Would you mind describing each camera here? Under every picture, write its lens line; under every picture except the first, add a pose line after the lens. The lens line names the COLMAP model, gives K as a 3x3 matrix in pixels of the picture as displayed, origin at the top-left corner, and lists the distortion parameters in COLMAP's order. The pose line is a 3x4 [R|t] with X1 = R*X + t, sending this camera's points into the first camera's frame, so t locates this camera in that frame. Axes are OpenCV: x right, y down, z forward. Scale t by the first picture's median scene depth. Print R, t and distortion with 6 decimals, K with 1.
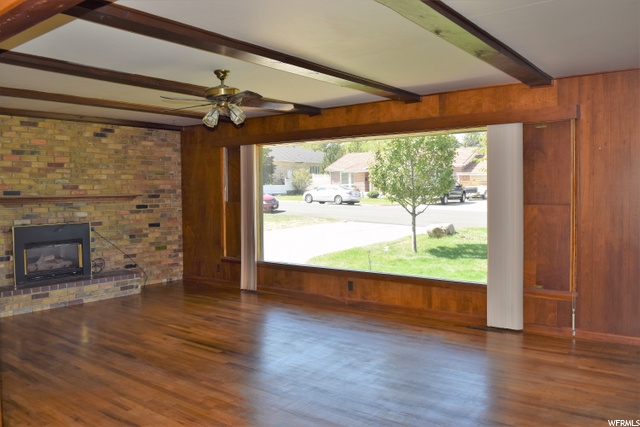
lens RADIAL K [[516.7, 0, 320.0], [0, 516.7, 213.5], [0, 0, 1]] dist [-0.071420, 0.001566]
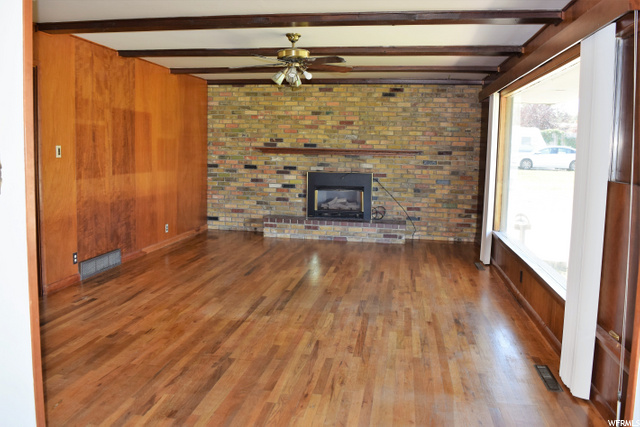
lens RADIAL K [[539.7, 0, 319.0], [0, 539.7, 201.4], [0, 0, 1]] dist [-0.080216, 0.000160]
pose [[0.470798, 0.107056, -0.875721, 0.553897], [-0.064861, 0.994124, 0.086661, -0.017075], [0.879853, 0.016001, 0.474976, 0.332768]]
